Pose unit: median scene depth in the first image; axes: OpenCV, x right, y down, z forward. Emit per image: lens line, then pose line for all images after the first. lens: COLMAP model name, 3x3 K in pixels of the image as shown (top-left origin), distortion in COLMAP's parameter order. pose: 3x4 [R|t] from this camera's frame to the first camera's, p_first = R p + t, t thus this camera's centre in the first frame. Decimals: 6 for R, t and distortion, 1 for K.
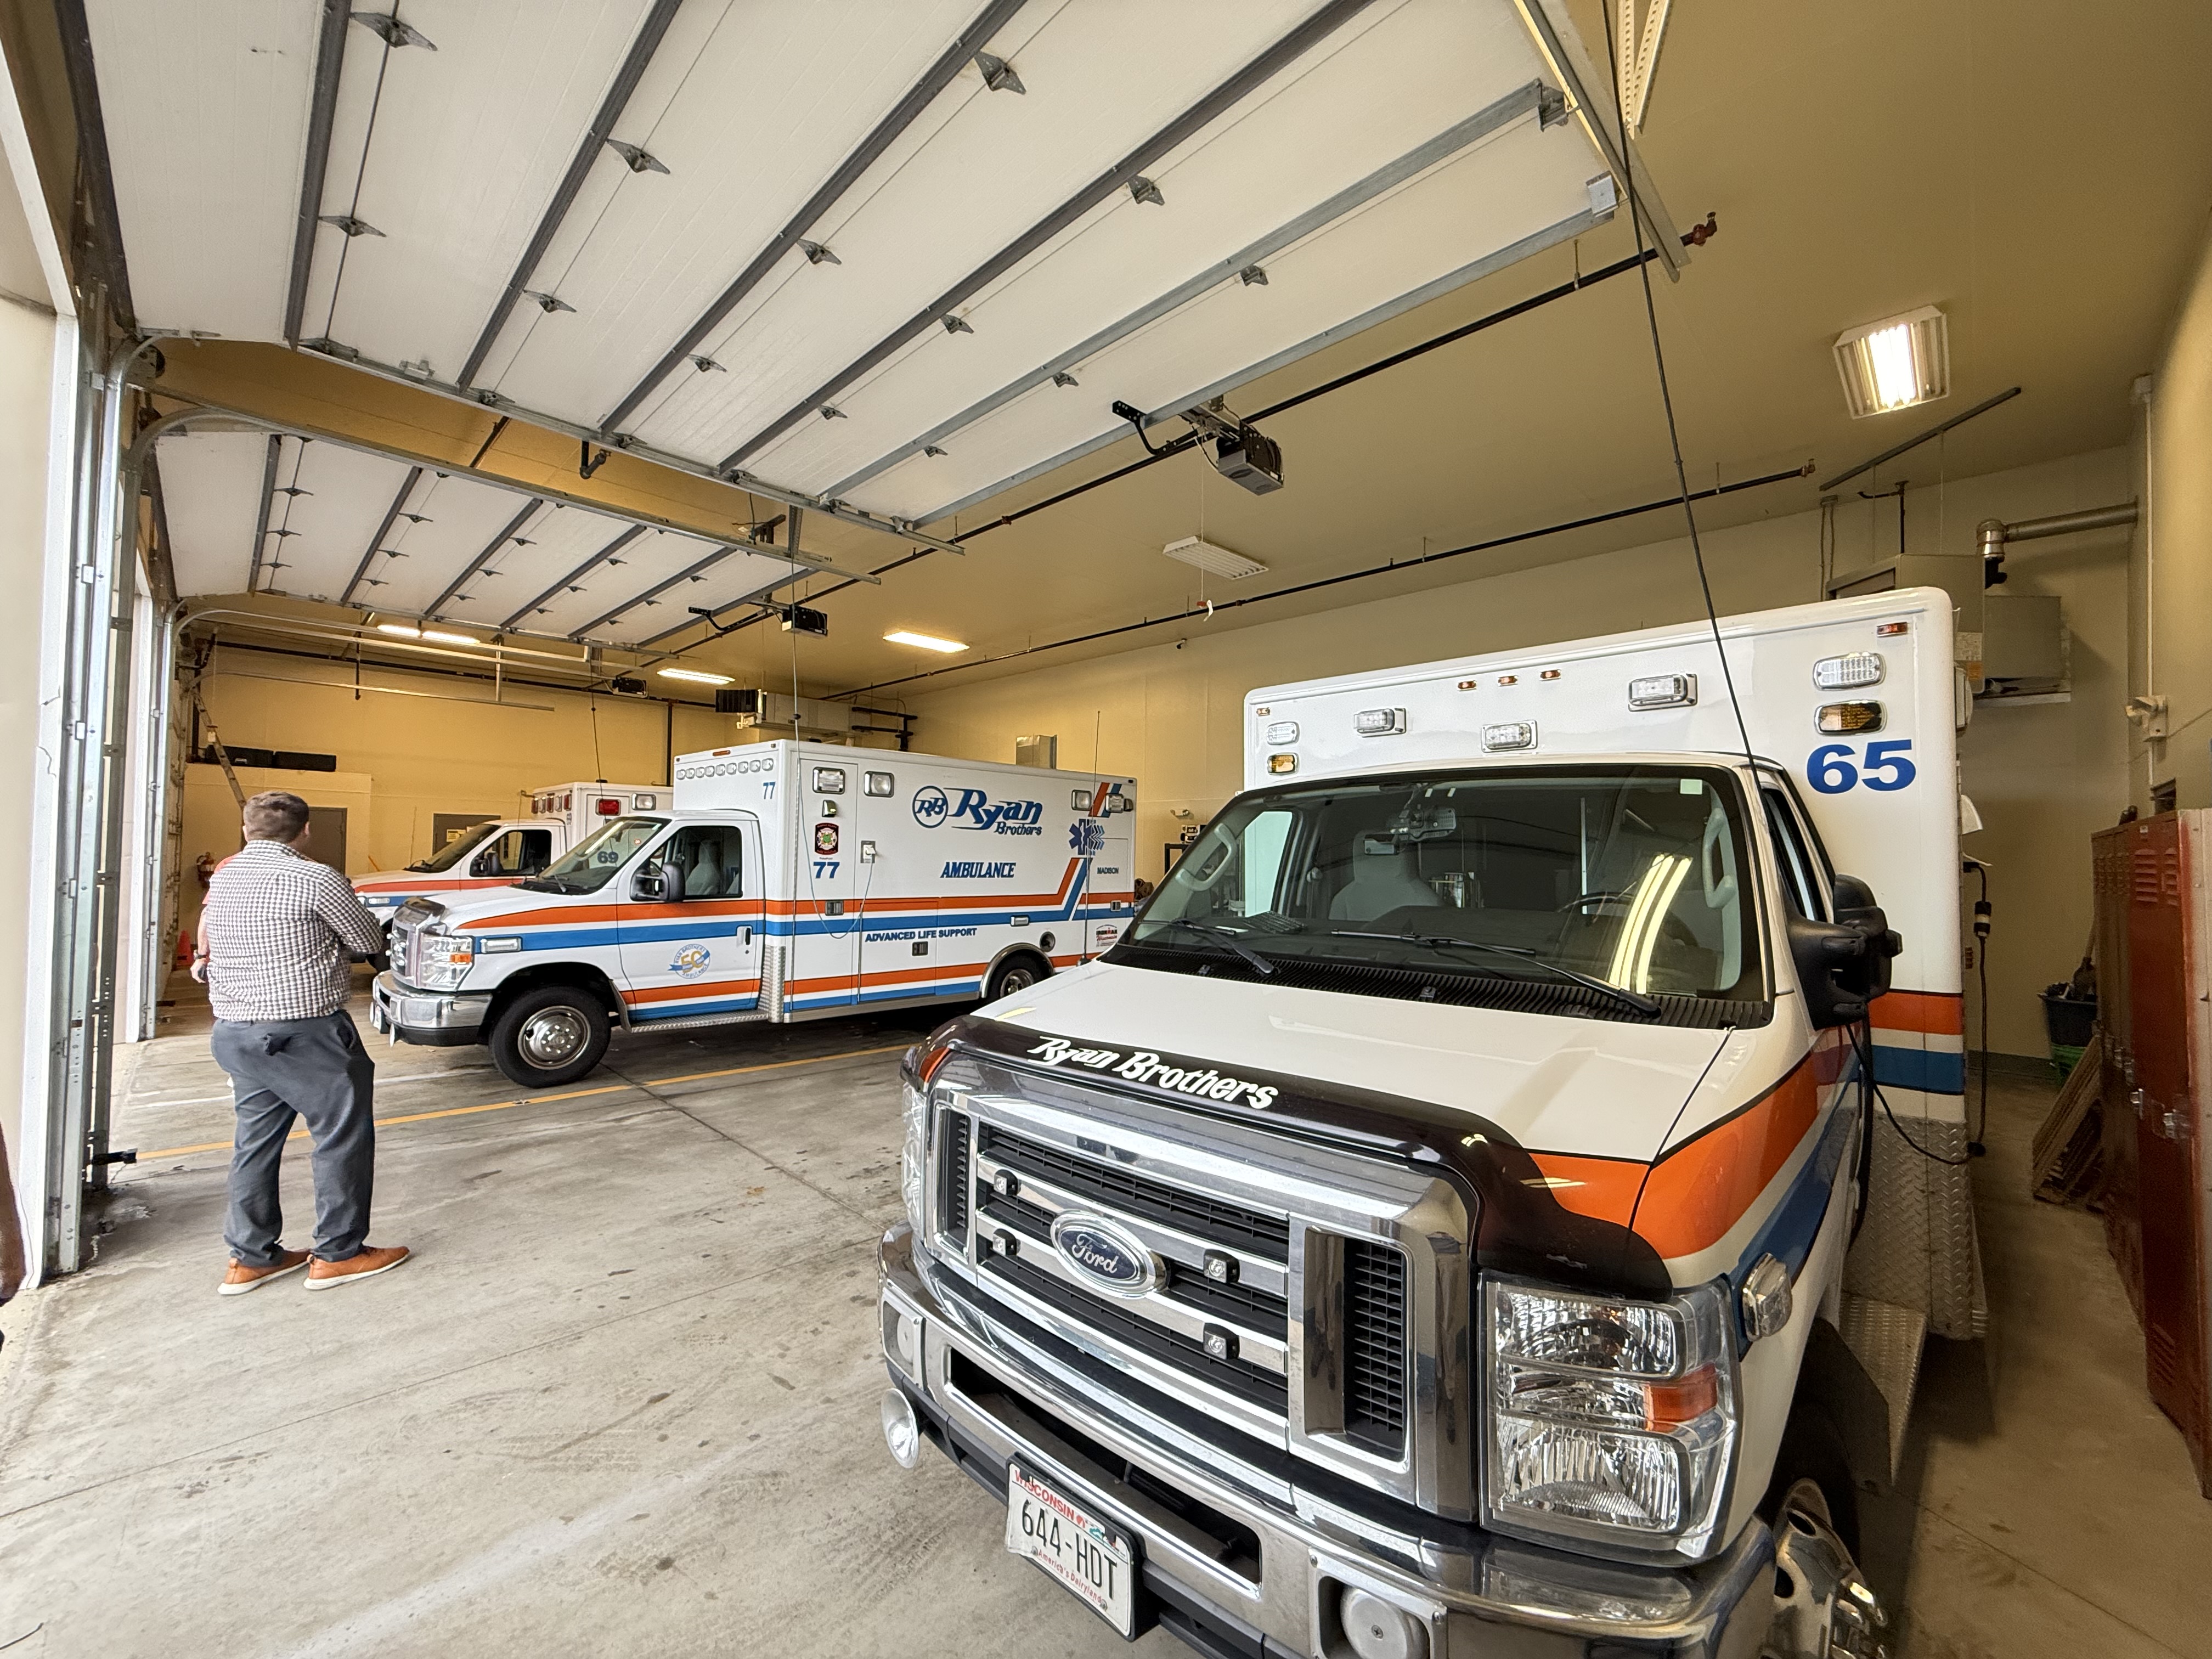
lens RADIAL K [[882.5, 0, 1100.3], [0, 882.5, 829.7], [0, 0, 1]] dist [0.000036, -0.000230]
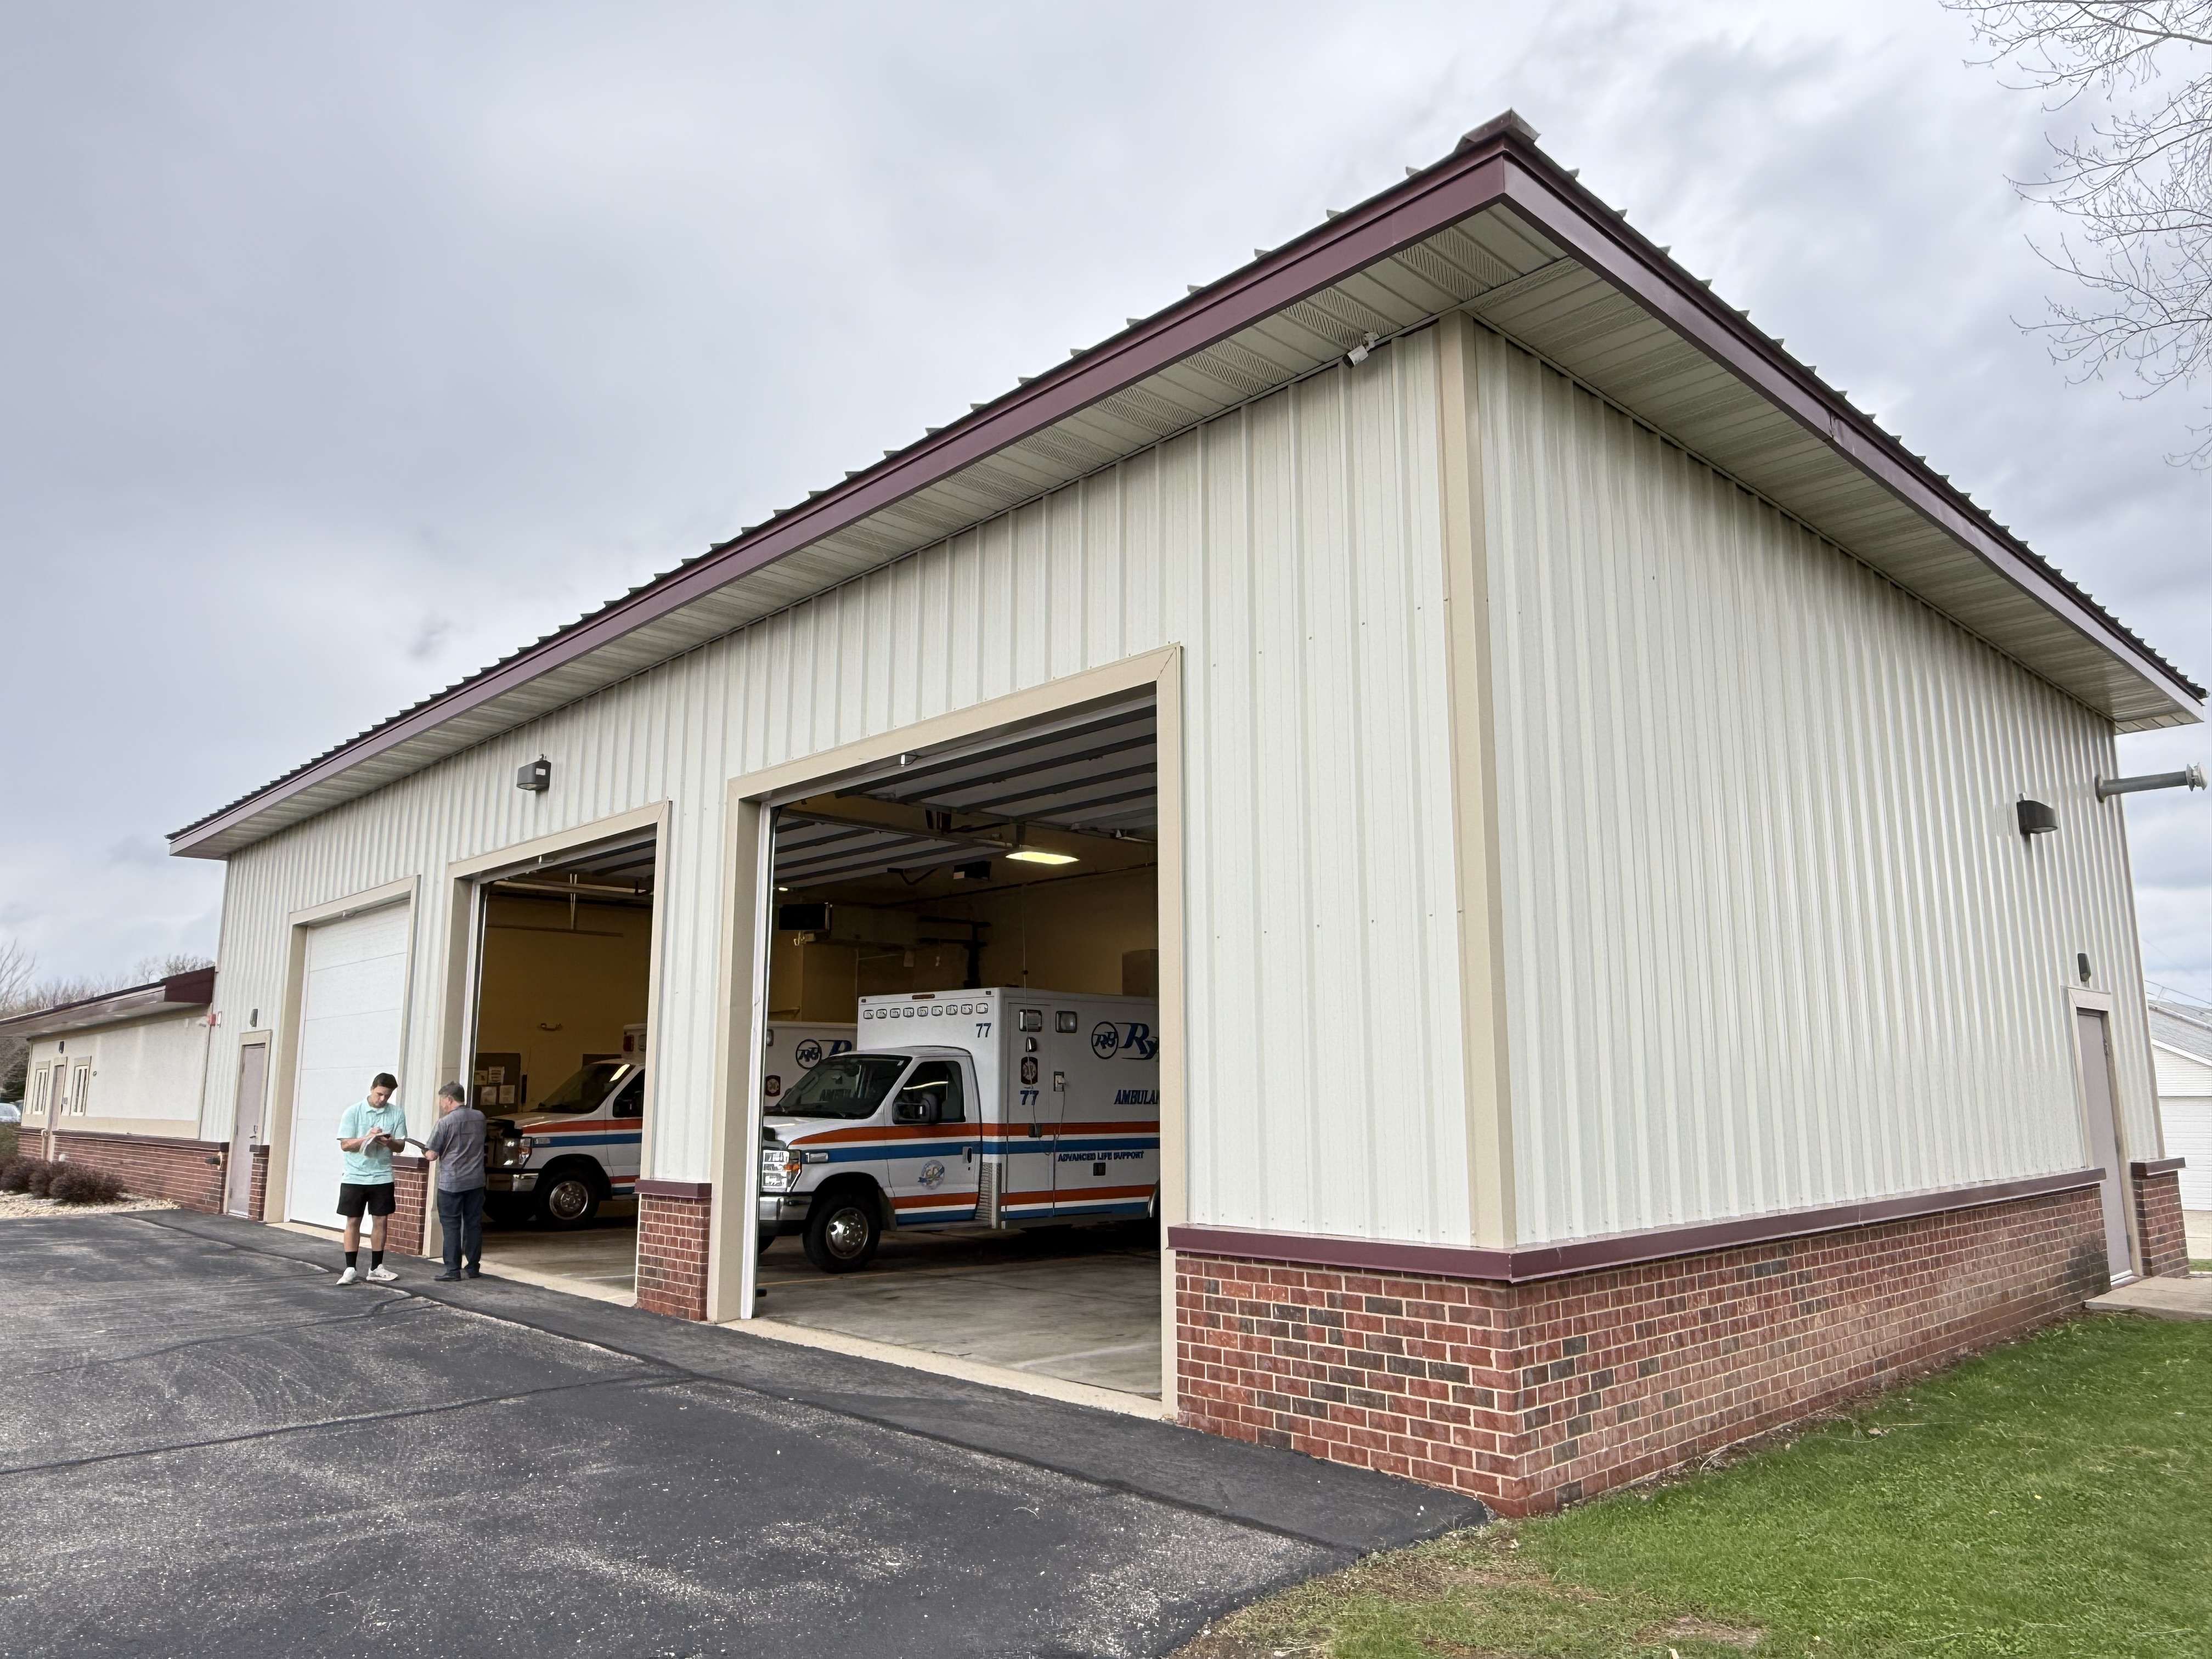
lens RADIAL K [[1480.9, 0, 1106.0], [0, 1480.9, 829.5], [0, 0, 1]] dist [0.002601, 0.000182]
pose [[0.999467, -0.023654, -0.022506, -0.155679], [0.020032, 0.988574, -0.149397, -0.010309], [0.025783, 0.148867, 0.988521, -0.989329]]
